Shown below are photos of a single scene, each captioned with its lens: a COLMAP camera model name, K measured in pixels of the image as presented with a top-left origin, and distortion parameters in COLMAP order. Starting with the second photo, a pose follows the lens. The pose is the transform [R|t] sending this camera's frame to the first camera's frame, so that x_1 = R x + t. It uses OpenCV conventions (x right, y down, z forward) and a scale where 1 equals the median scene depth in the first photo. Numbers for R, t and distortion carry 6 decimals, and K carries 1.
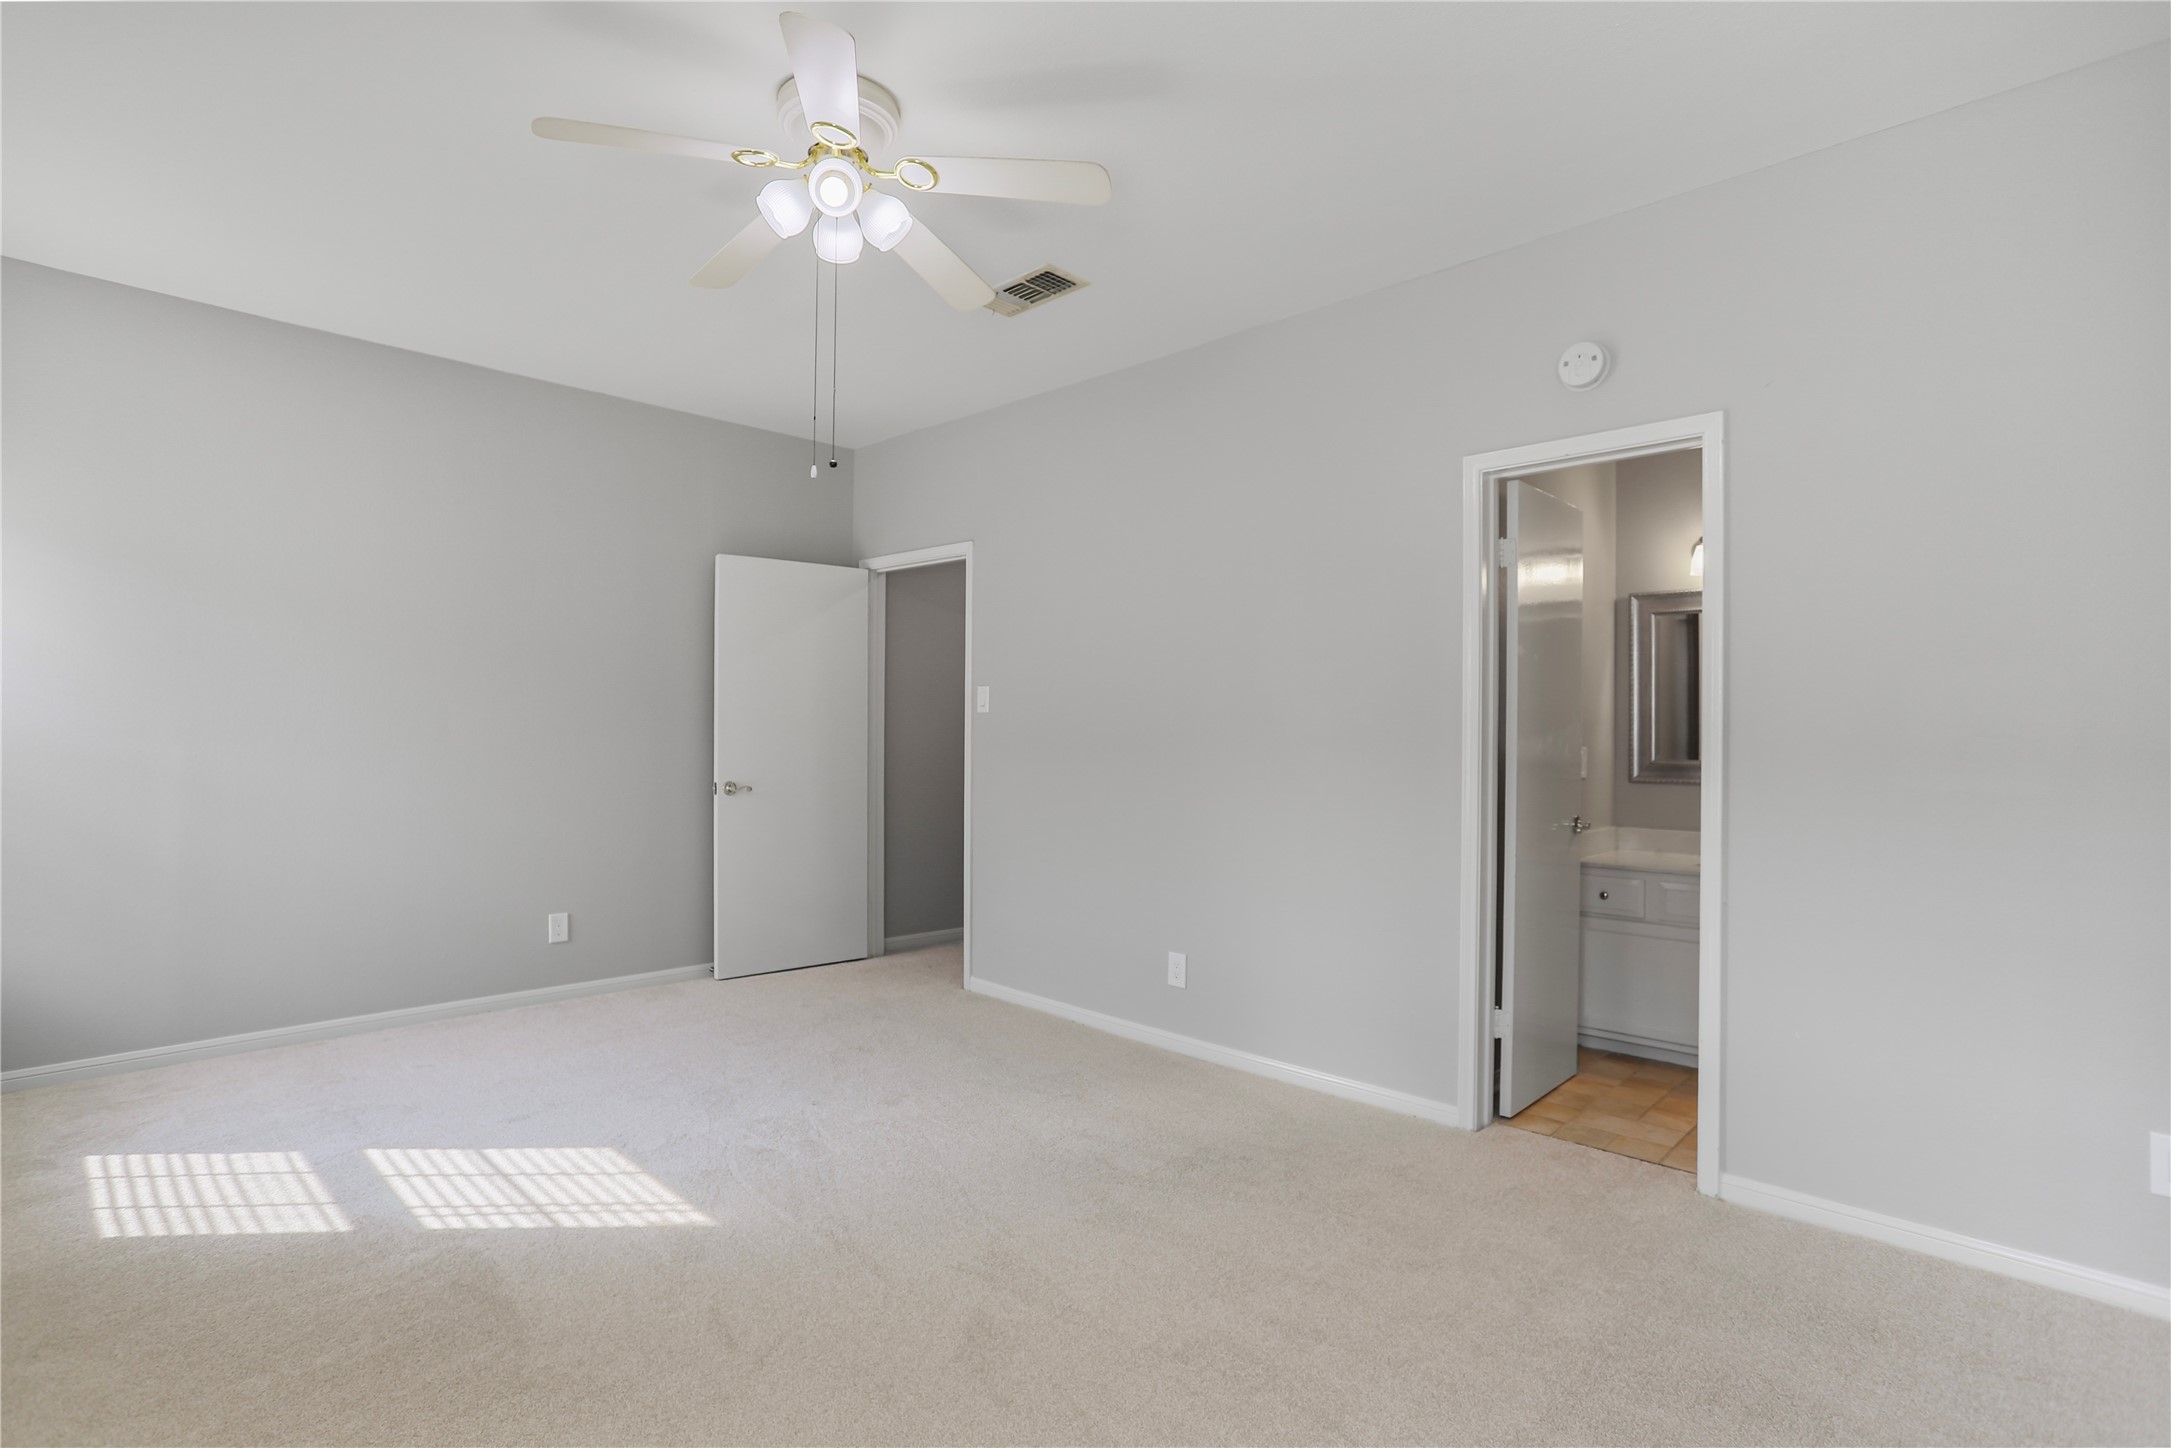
lens RADIAL K [[1073.1, 0, 1085.5], [0, 1073.1, 724.0], [0, 0, 1]] dist [-0.000934, 0.000412]
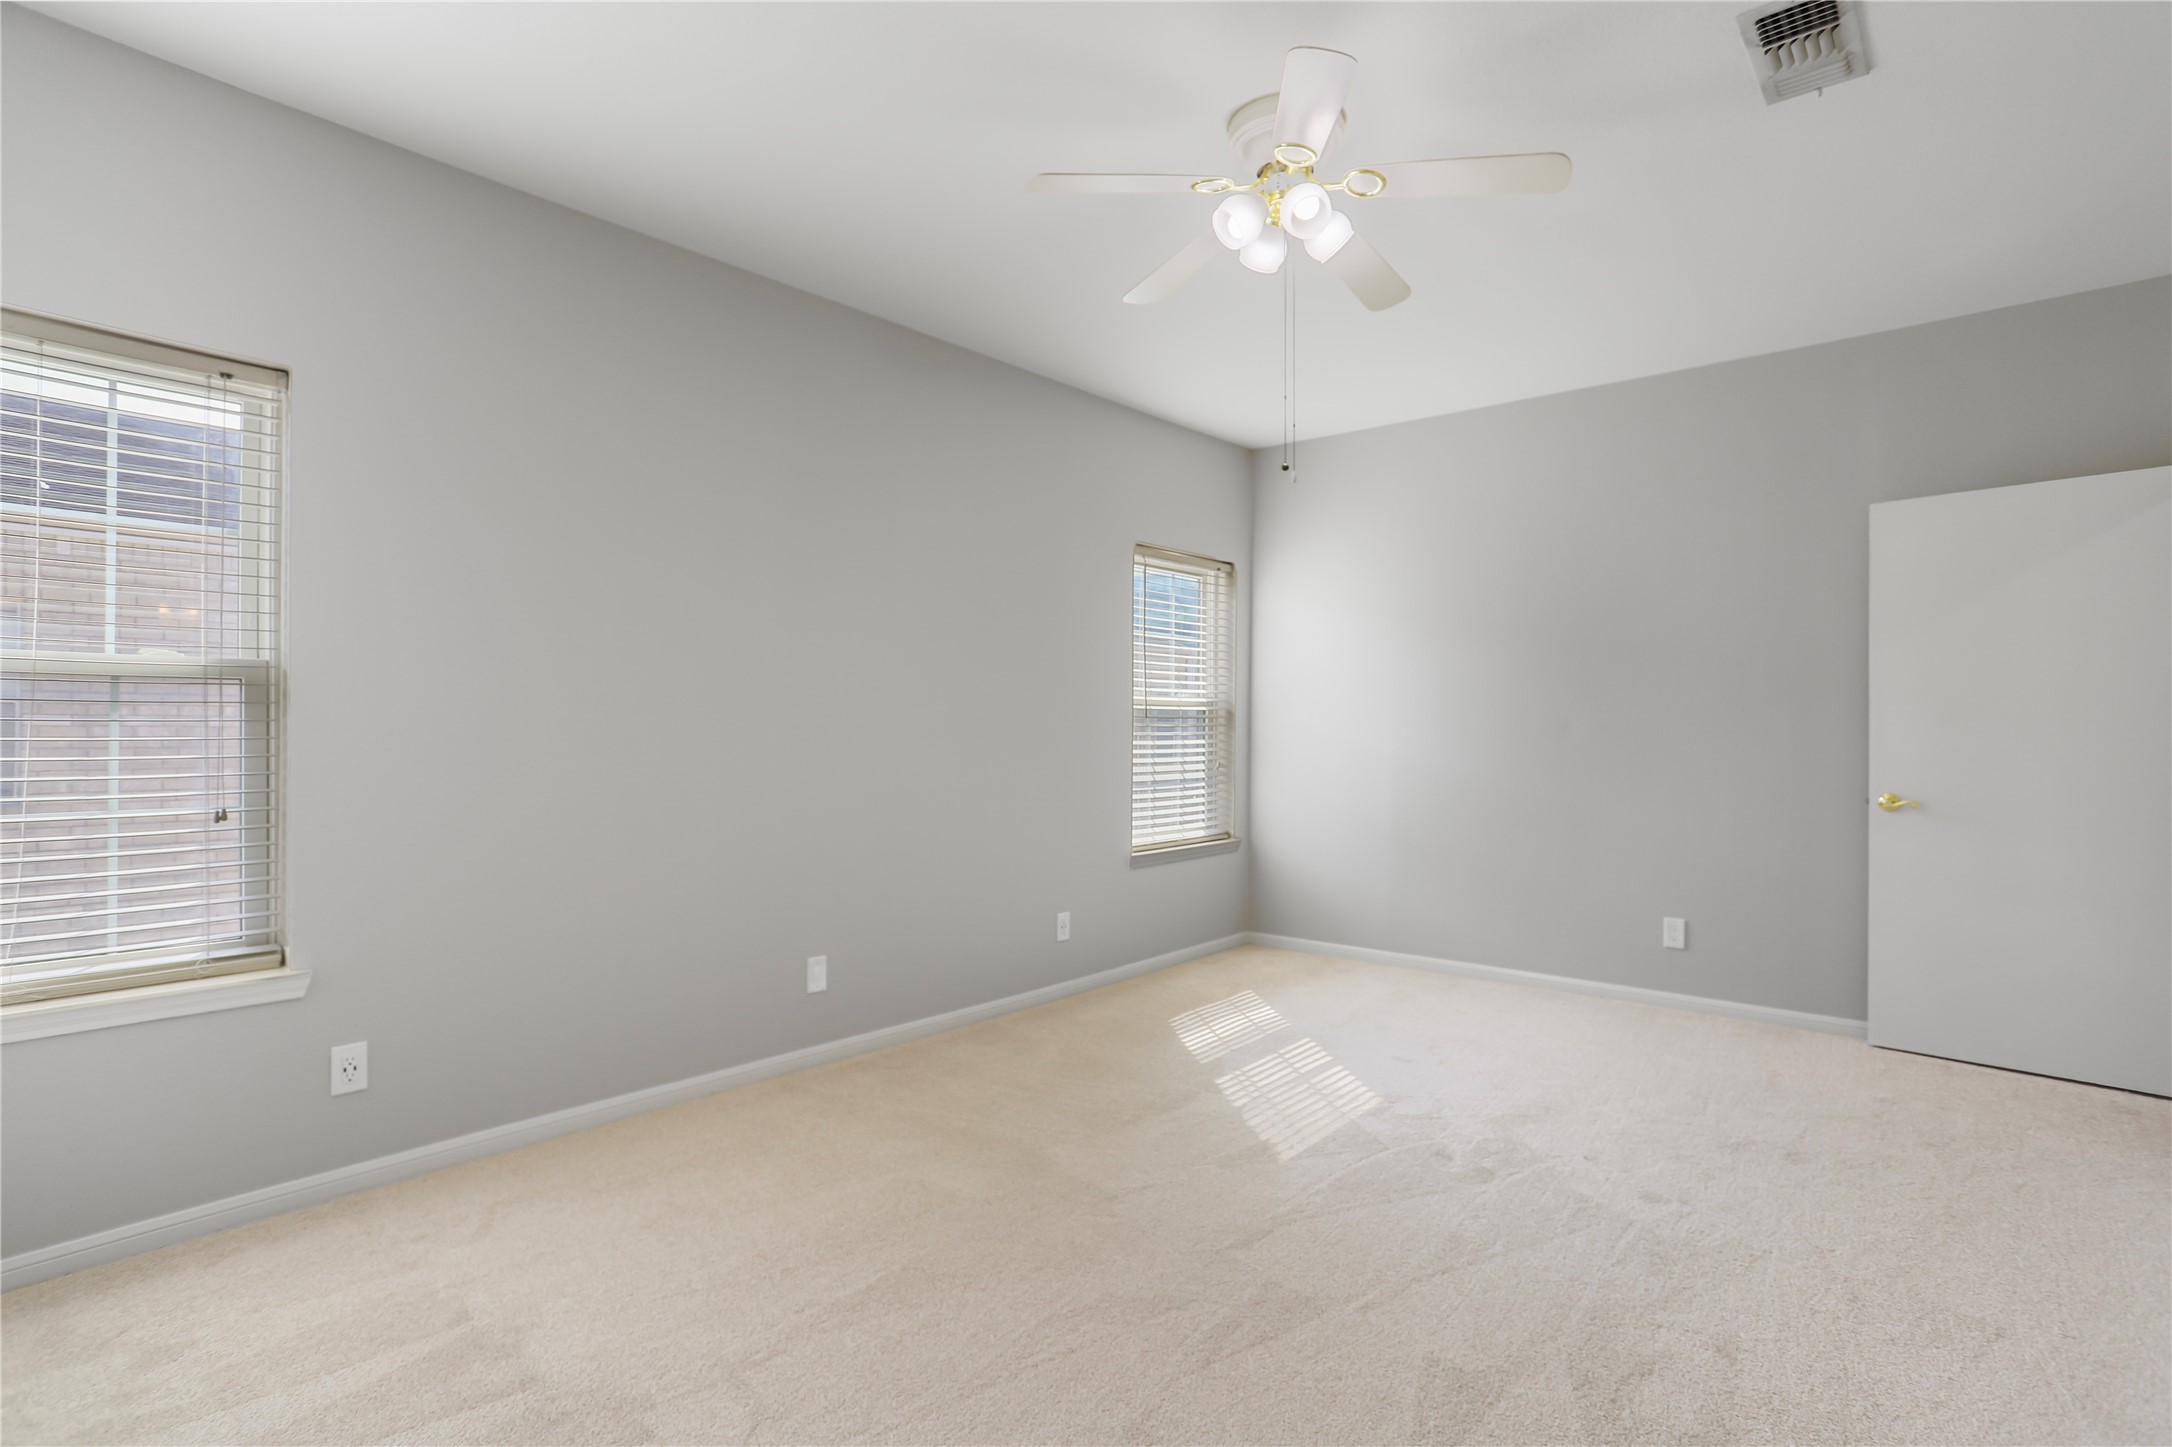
lens RADIAL K [[1073.6, 0, 1086.0], [0, 1073.6, 723.5], [0, 0, 1]] dist [-0.000934, 0.000412]
pose [[0.080328, -0.009591, -0.996722, 0.637334], [0.004099, 0.999948, -0.009292, 0.011980], [0.996760, -0.003340, 0.080363, 0.584301]]
